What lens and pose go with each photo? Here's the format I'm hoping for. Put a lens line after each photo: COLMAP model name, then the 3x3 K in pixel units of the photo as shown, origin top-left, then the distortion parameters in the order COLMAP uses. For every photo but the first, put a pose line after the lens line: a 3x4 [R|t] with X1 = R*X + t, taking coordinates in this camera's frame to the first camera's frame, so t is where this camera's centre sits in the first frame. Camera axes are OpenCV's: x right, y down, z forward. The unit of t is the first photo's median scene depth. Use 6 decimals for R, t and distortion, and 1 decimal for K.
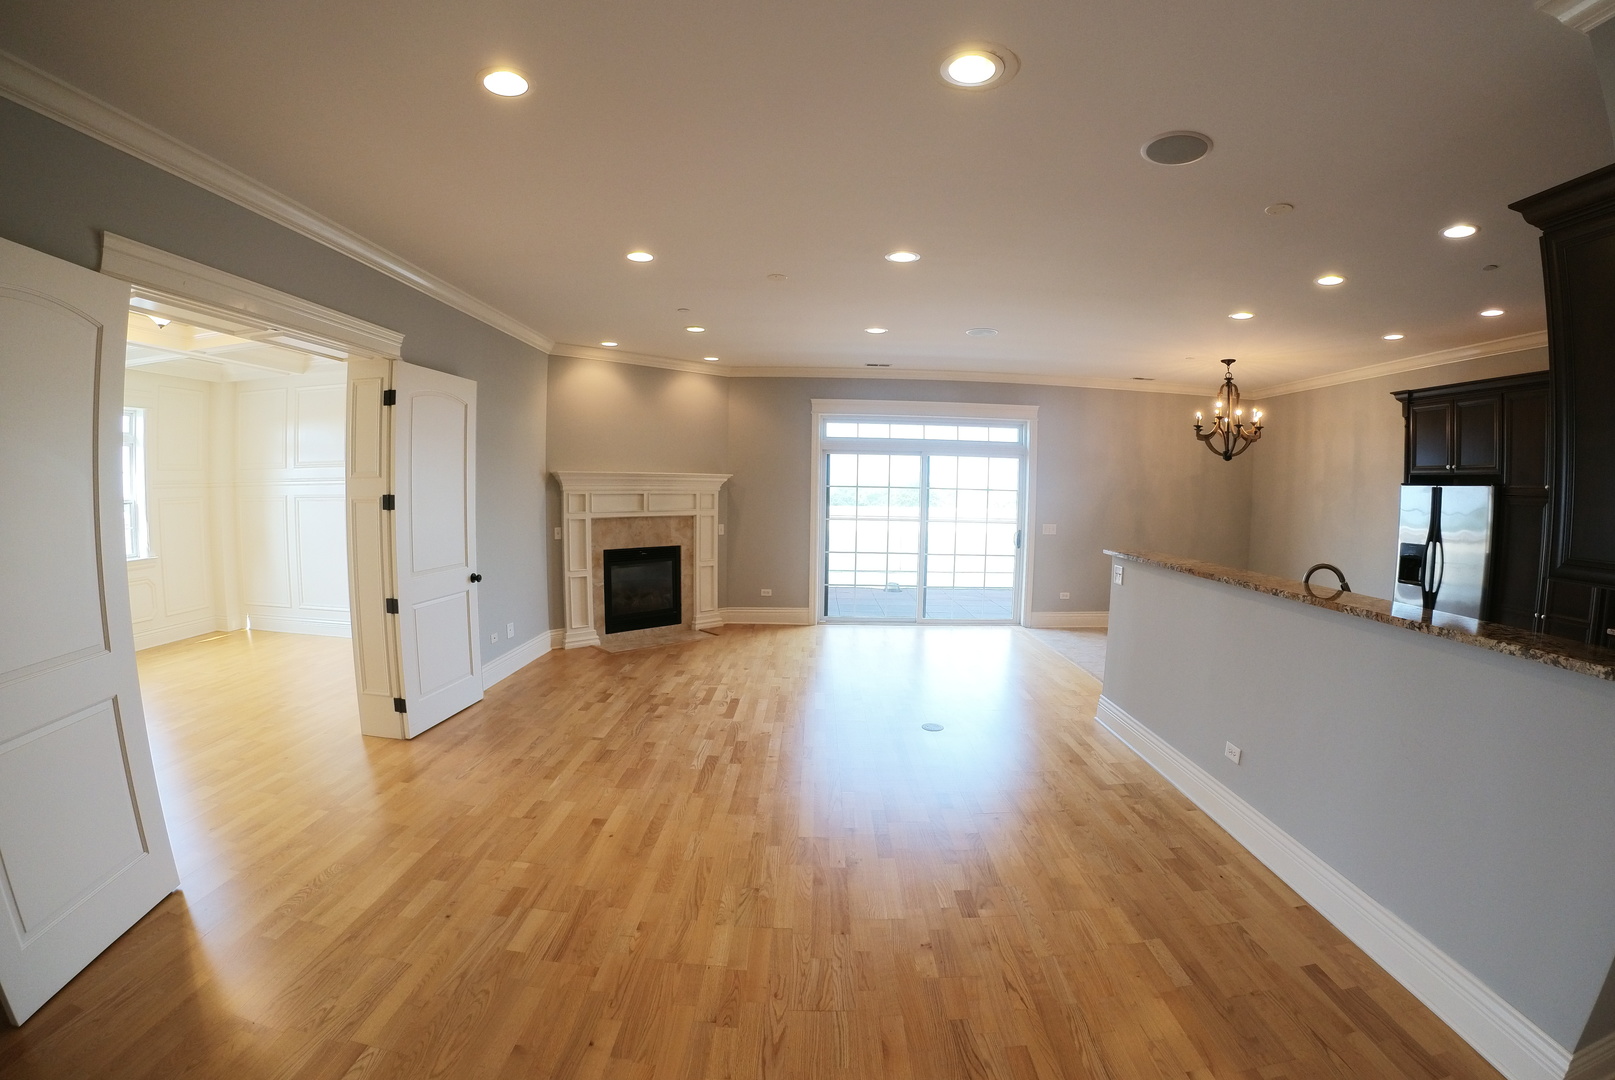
lens RADIAL K [[672.0, 0, 807.5], [0, 672.0, 540.0], [0, 0, 1]] dist [-0.205289, 0.039845]
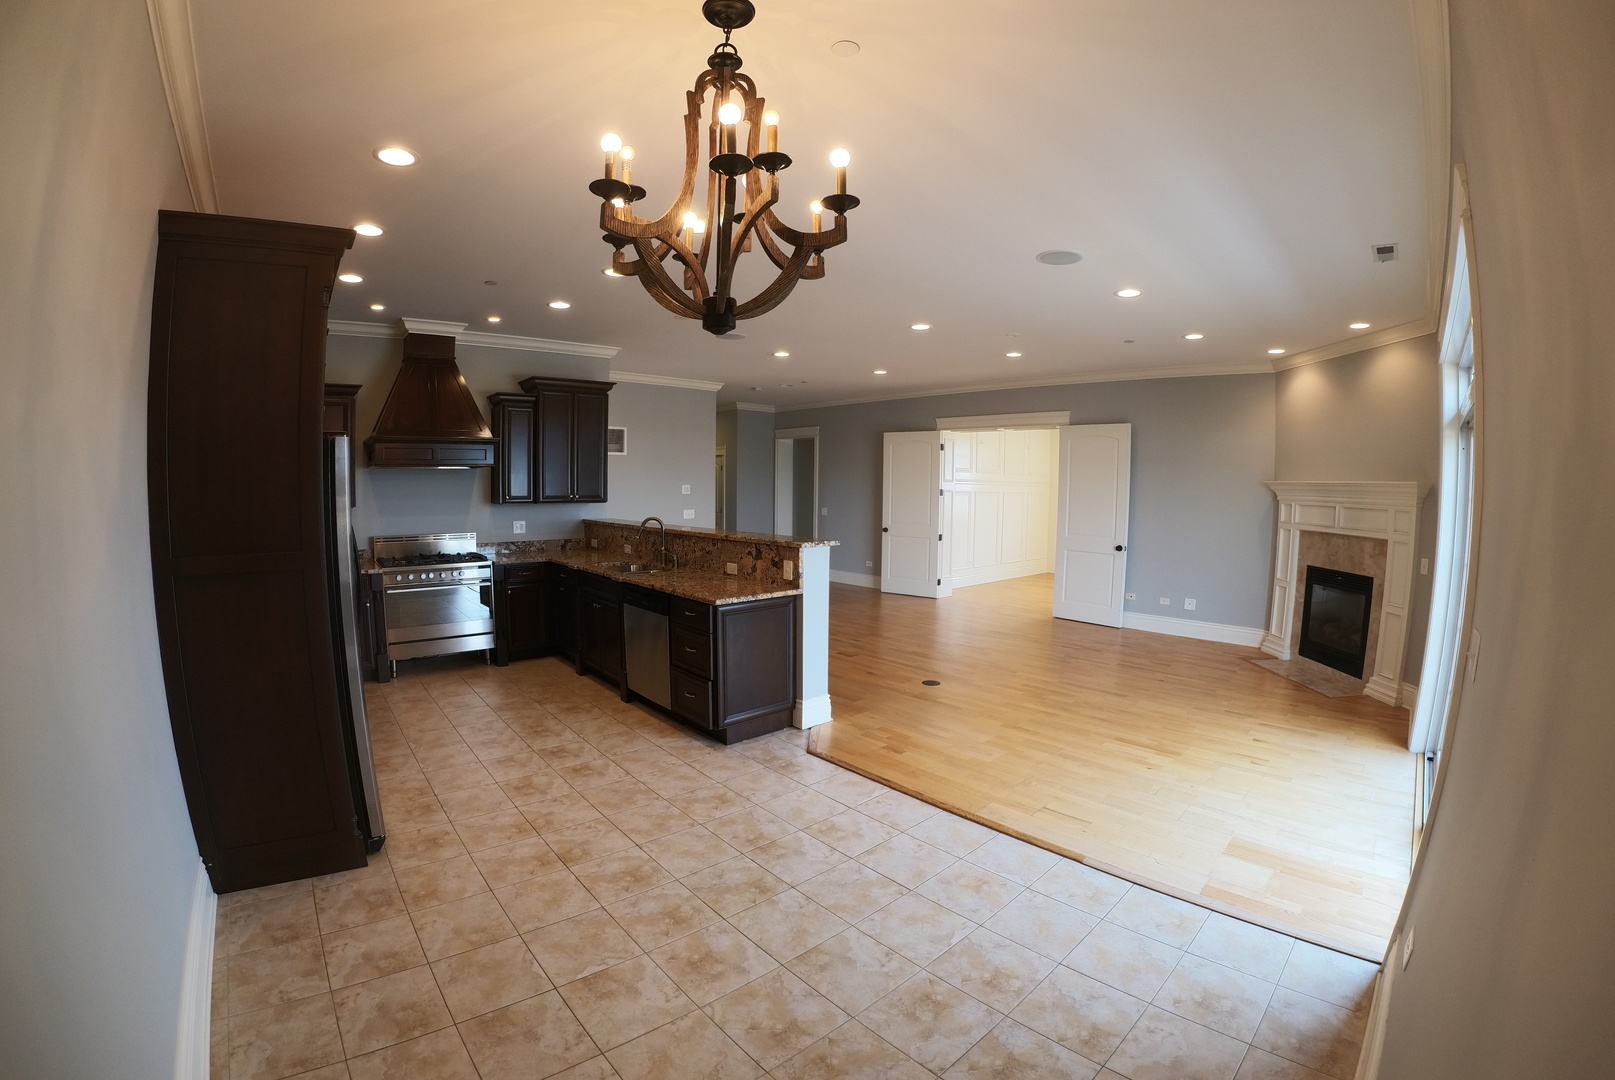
lens RADIAL K [[672.0, 0, 807.5], [0, 672.0, 540.0], [0, 0, 1]] dist [-0.205289, 0.039845]
pose [[-0.742385, 0.029445, -0.669326, 0.720011], [-0.071153, 0.989919, 0.122468, -0.066678], [0.666184, 0.138543, -0.732806, 1.059388]]
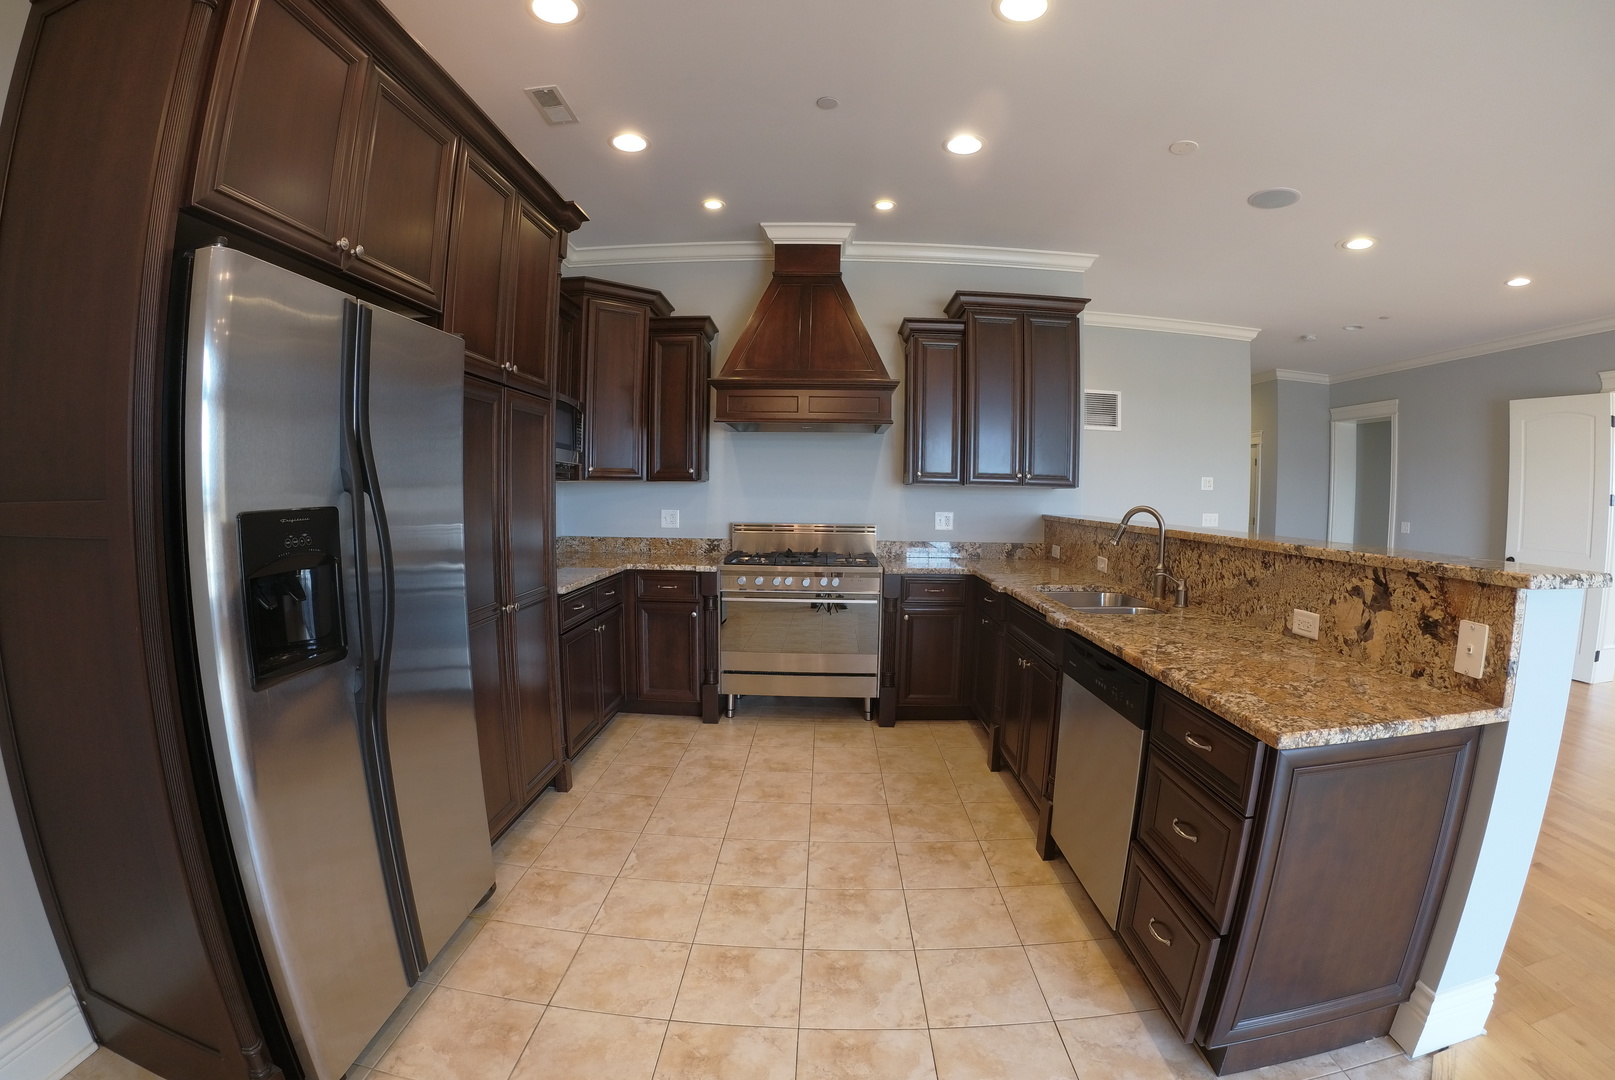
lens RADIAL K [[672.0, 0, 807.5], [0, 672.0, 540.0], [0, 0, 1]] dist [-0.205289, 0.039845]
pose [[-0.999335, -0.033149, 0.015202, 0.536528], [-0.030643, 0.989275, 0.142812, -0.014800], [-0.019773, 0.142251, -0.989633, 0.764968]]
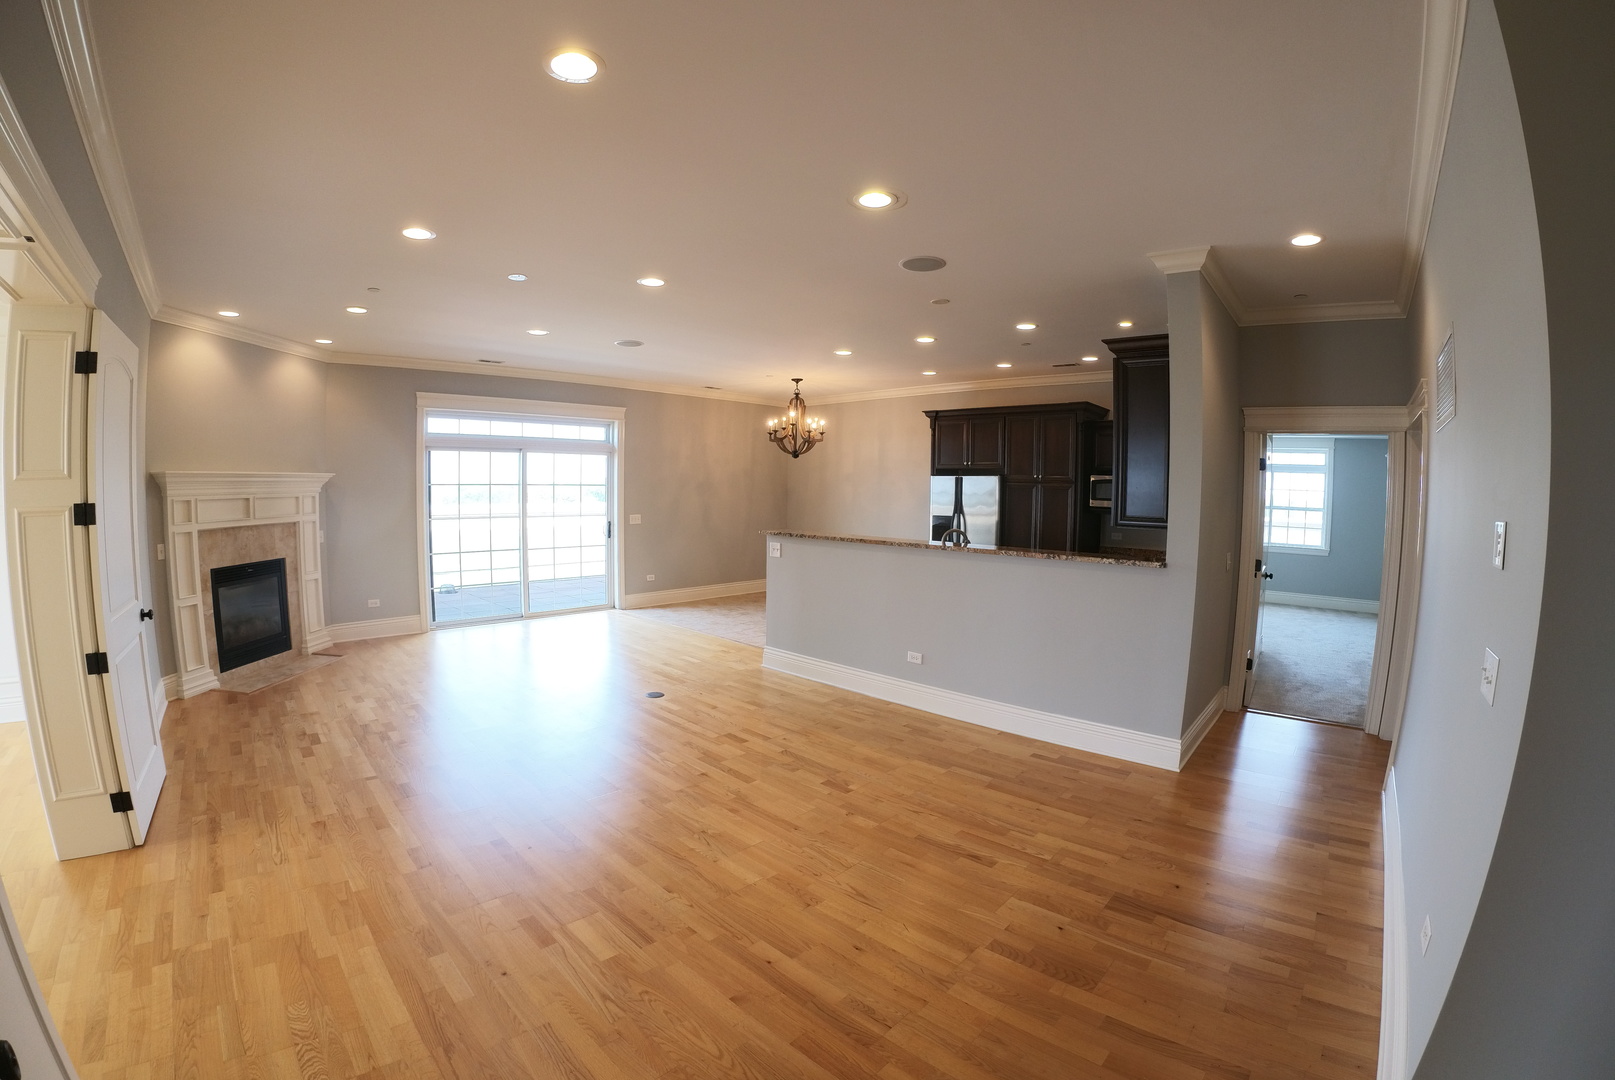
lens RADIAL K [[672.0, 0, 807.5], [0, 672.0, 540.0], [0, 0, 1]] dist [-0.205289, 0.039845]
pose [[0.687046, -0.060849, 0.724062, -0.270064], [0.051805, 0.998054, 0.034718, -0.005417], [-0.724765, 0.013657, 0.688861, 0.014172]]
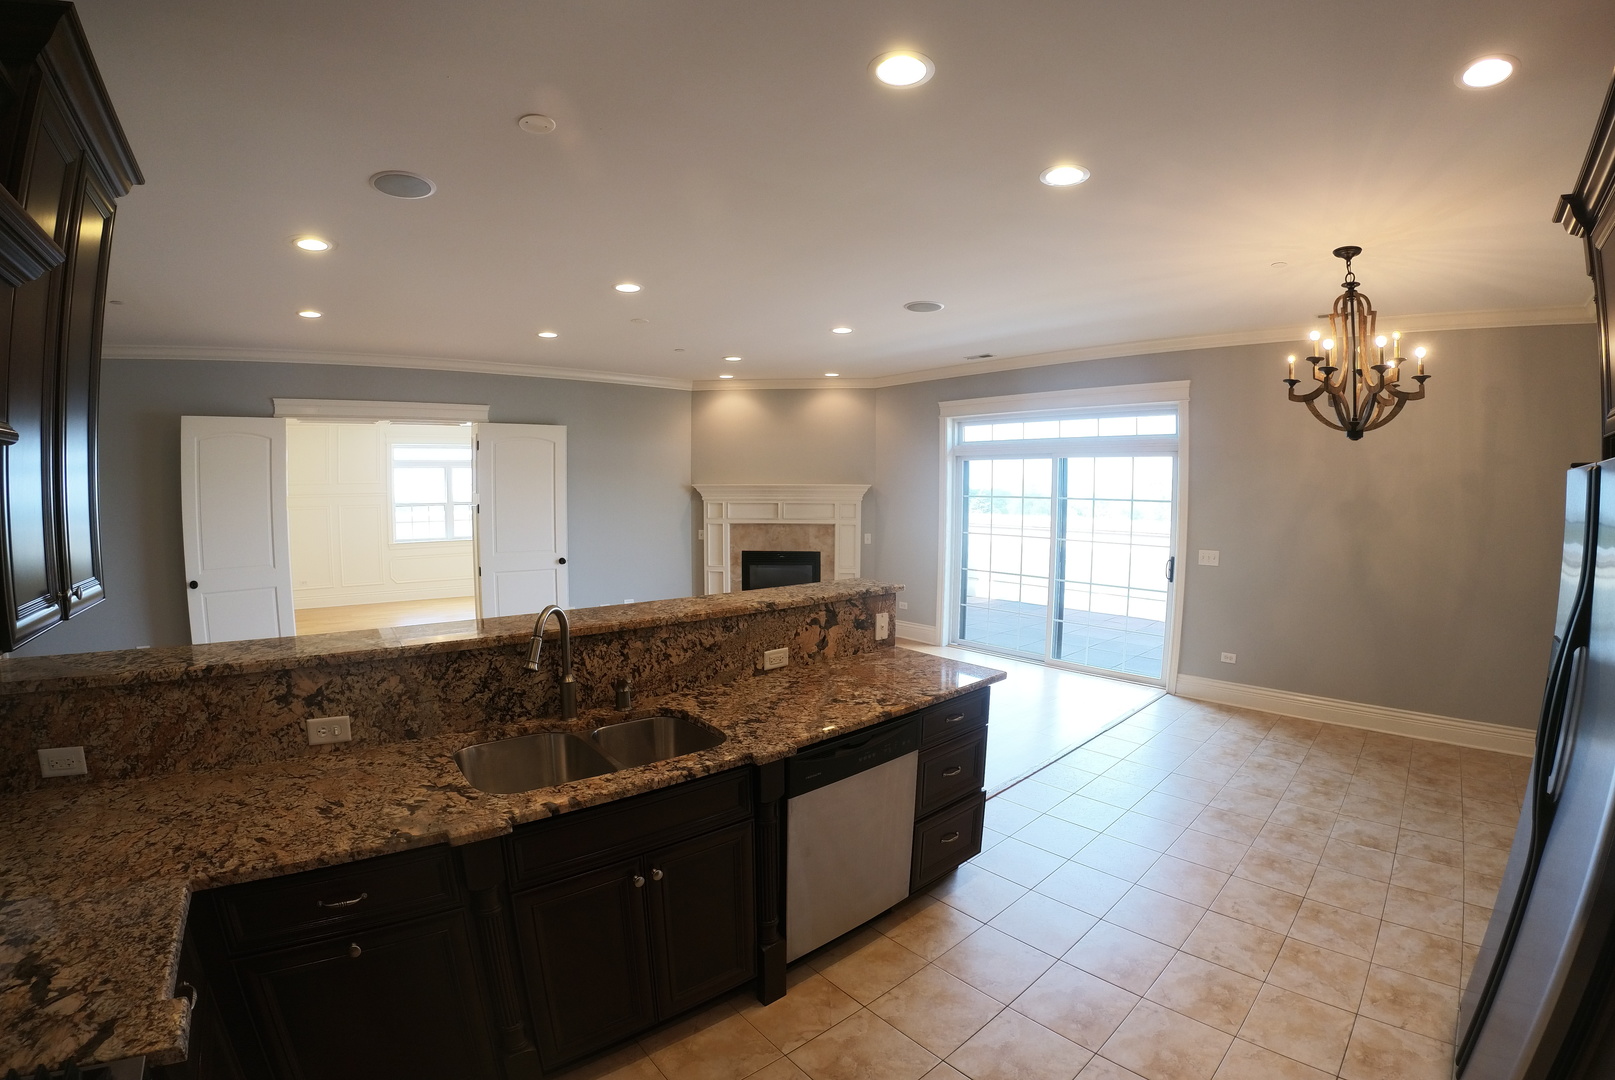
lens RADIAL K [[672.0, 0, 807.5], [0, 672.0, 540.0], [0, 0, 1]] dist [-0.205289, 0.039845]
pose [[0.661729, 0.043612, -0.748474, 0.621705], [-0.050865, 0.998618, 0.013217, -0.024101], [0.748016, 0.029325, 0.663033, 0.274641]]
